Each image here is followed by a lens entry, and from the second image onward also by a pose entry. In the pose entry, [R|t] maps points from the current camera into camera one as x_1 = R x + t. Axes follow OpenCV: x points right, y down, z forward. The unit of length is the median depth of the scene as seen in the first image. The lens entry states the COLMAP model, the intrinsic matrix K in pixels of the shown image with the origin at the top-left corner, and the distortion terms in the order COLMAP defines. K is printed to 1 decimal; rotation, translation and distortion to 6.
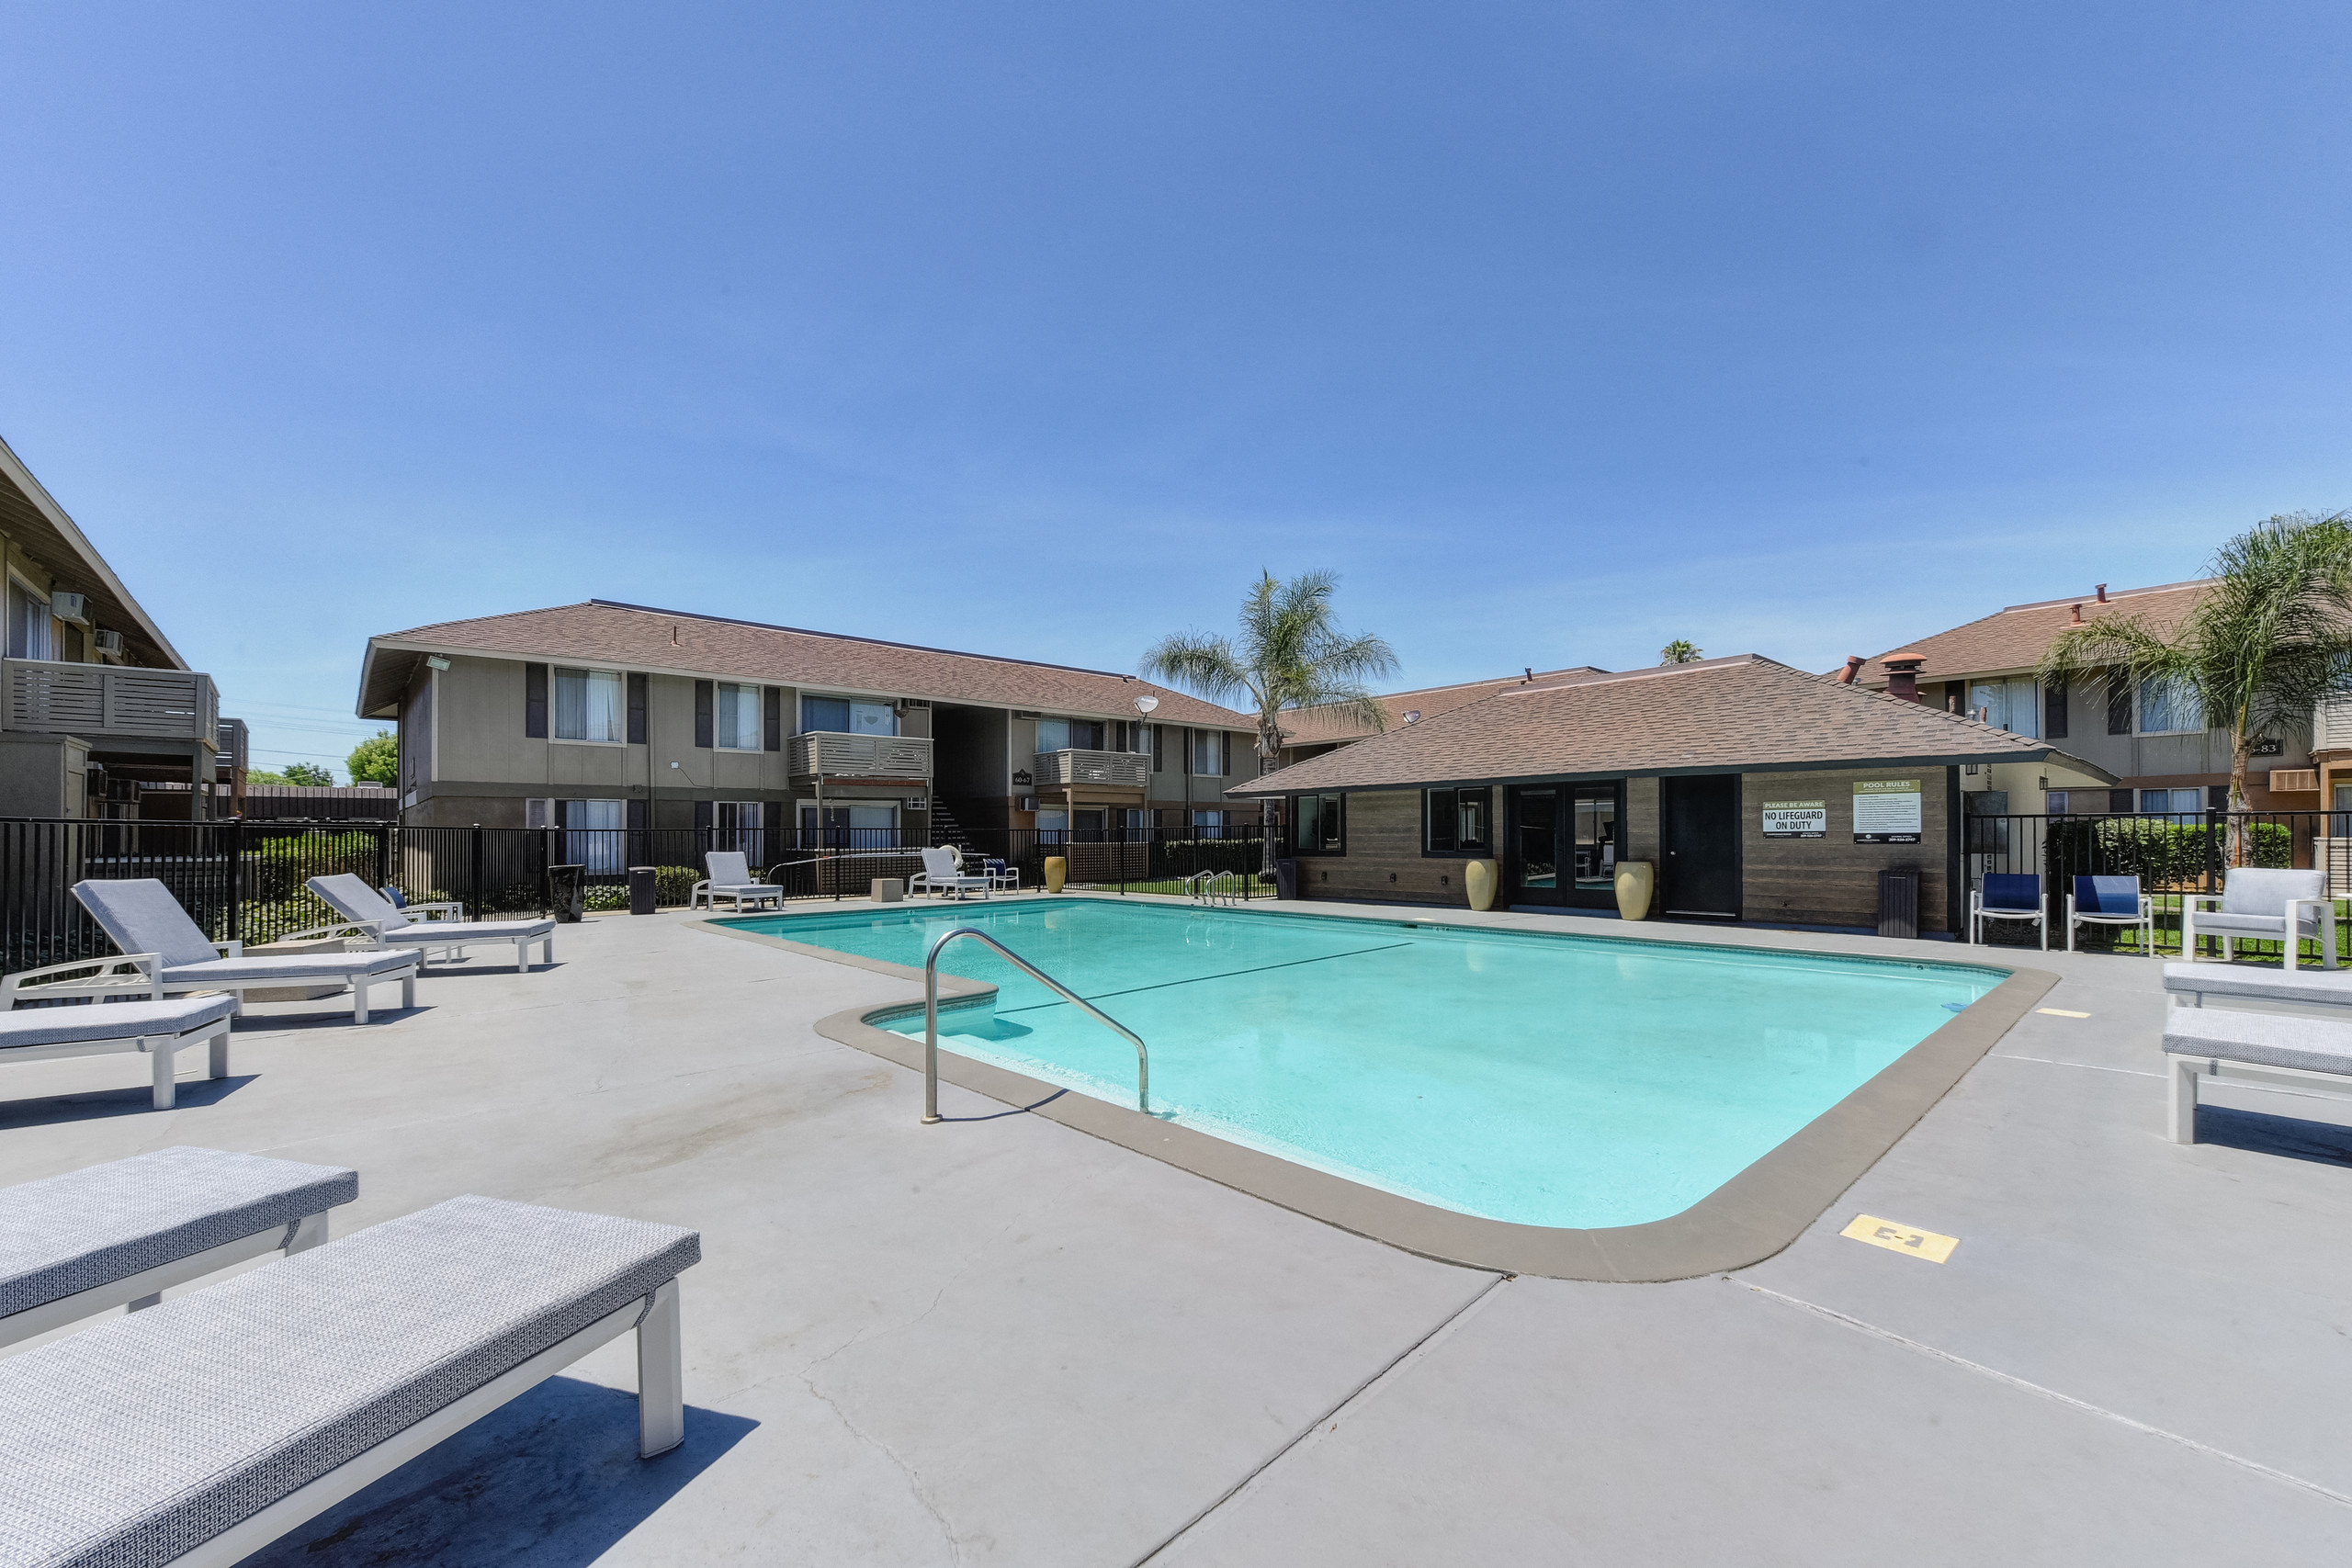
lens RADIAL K [[924.8, 0, 1172.4], [0, 924.8, 822.7], [0, 0, 1]] dist [0.000664, 0.000028]
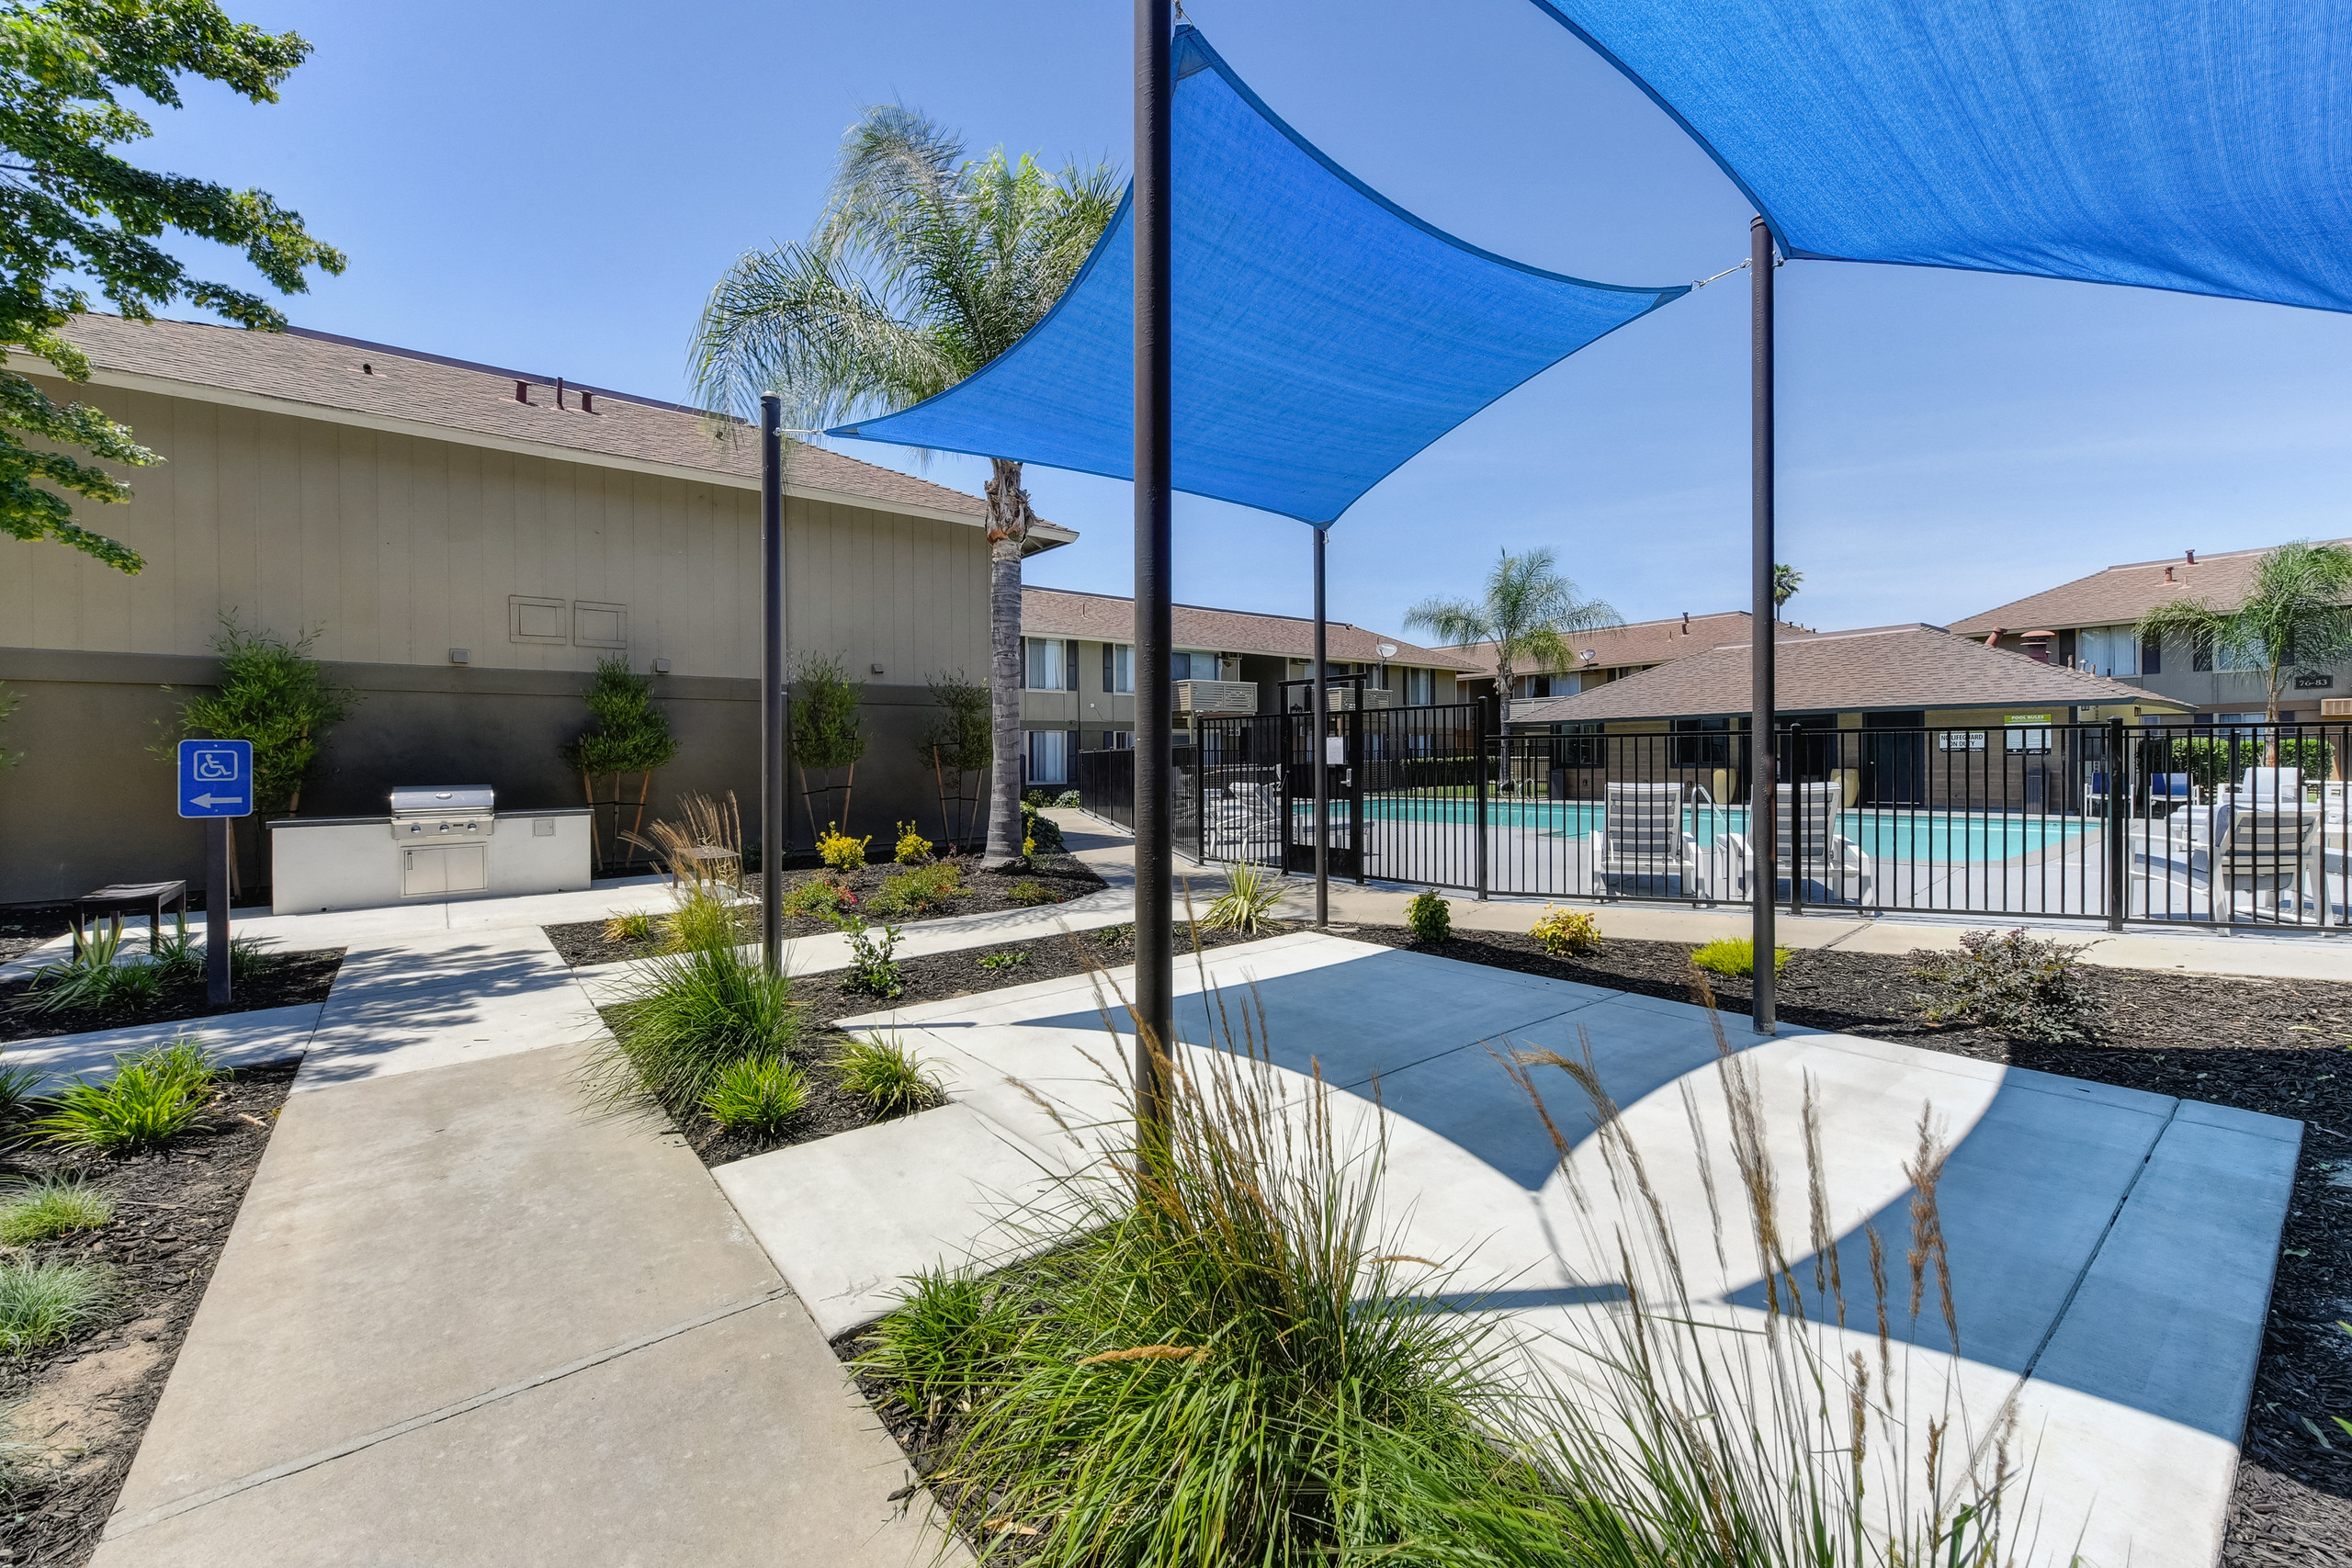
lens RADIAL K [[926.9, 0, 1177.1], [0, 926.9, 754.5], [0, 0, 1]] dist [-0.000582, -0.000099]
pose [[0.998329, -0.006197, -0.057450, -0.352070], [0.006795, 0.999925, 0.010224, -0.002525], [0.057383, -0.010597, 0.998296, -0.396698]]
